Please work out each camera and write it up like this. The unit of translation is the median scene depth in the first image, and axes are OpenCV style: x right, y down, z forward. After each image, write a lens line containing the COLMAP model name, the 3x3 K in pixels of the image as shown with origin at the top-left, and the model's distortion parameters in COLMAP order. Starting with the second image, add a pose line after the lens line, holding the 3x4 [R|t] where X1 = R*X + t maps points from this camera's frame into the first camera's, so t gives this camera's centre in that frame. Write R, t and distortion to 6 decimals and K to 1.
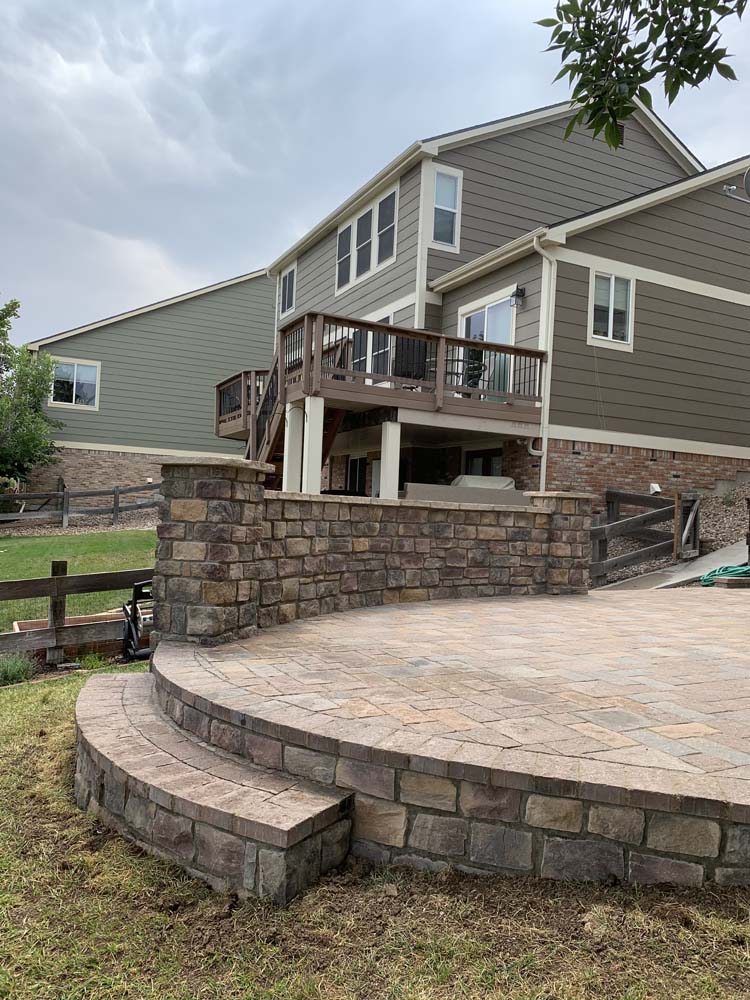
lens RADIAL K [[754.5, 0, 365.4], [0, 754.5, 501.3], [0, 0, 1]] dist [0.081506, -0.183319]
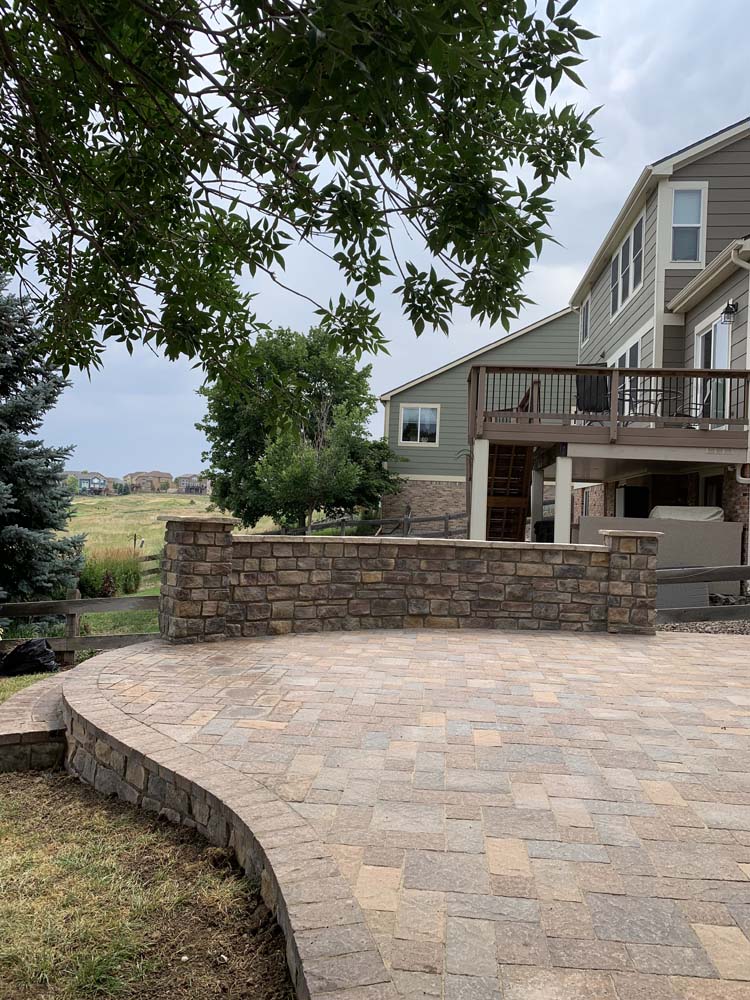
lens RADIAL K [[728.2, 0, 345.3], [0, 728.2, 497.1], [0, 0, 1]] dist [0.081877, -0.120950]
pose [[0.843420, -0.021841, -0.536810, 0.492652], [0.004638, 0.999432, -0.033377, -0.026961], [0.537234, 0.025661, 0.843043, -0.016197]]
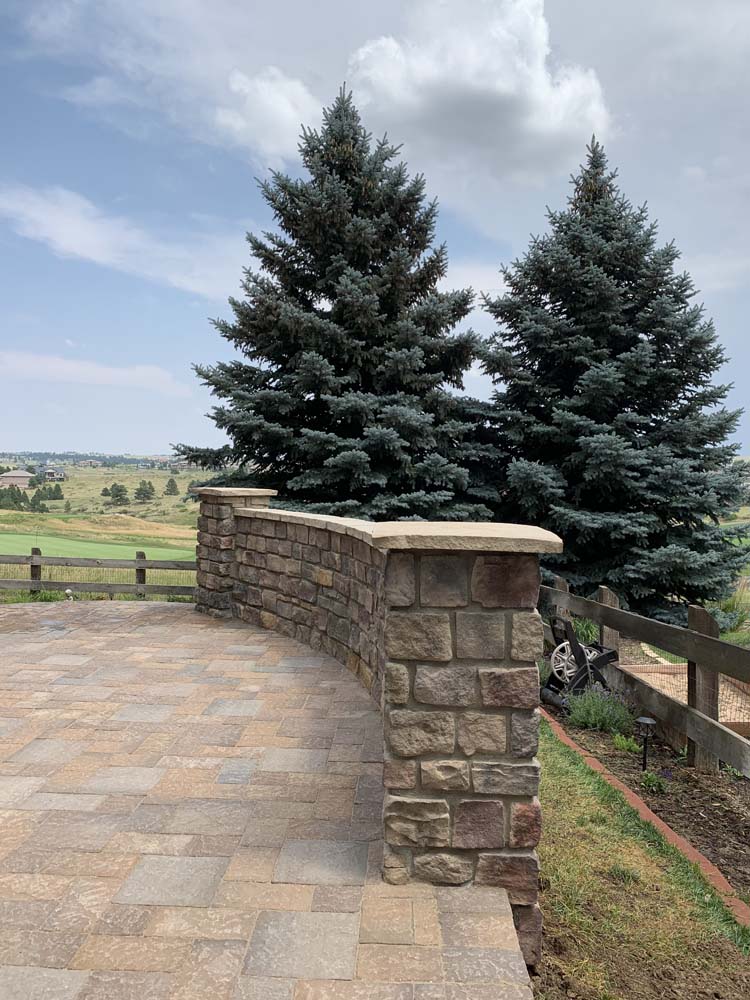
lens RADIAL K [[754.5, 0, 365.4], [0, 754.5, 501.3], [0, 0, 1]] dist [0.081506, -0.183319]
pose [[-0.478933, -0.014531, -0.877731, 0.581279], [-0.027894, 0.999610, -0.001328, -0.021836], [0.877408, 0.023847, -0.479152, 1.190487]]
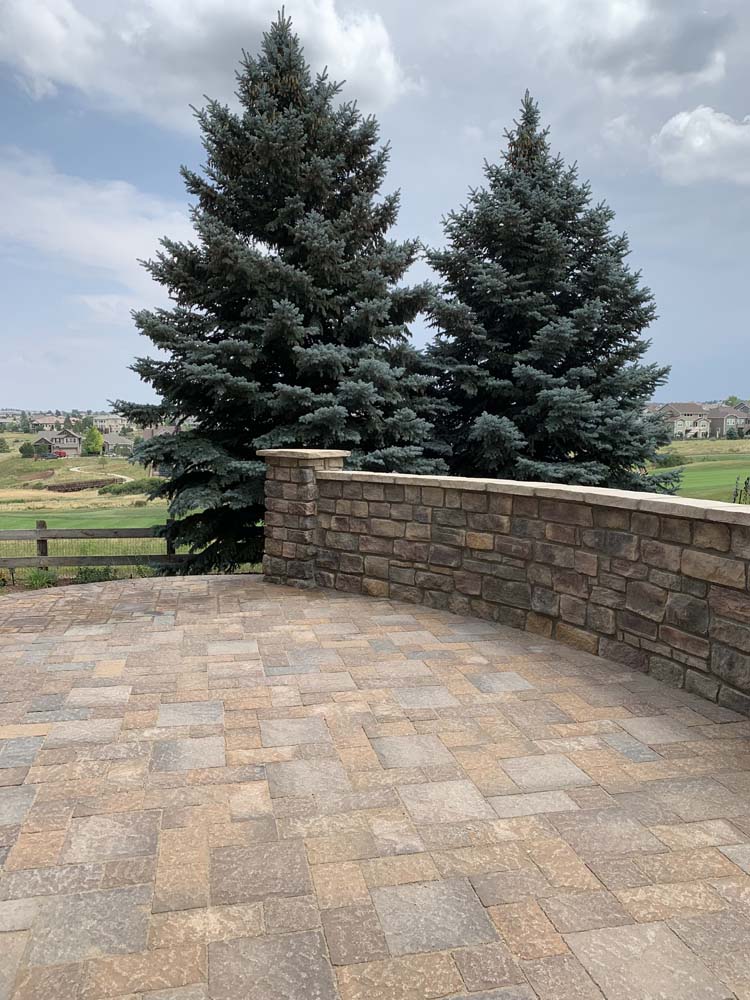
lens RADIAL K [[754.5, 0, 365.4], [0, 754.5, 501.3], [0, 0, 1]] dist [0.081506, -0.183319]
pose [[-0.241804, 0.056121, -0.968701, 0.662809], [-0.001045, 0.998310, 0.058097, -0.025766], [0.970325, 0.015060, -0.241337, 0.893565]]
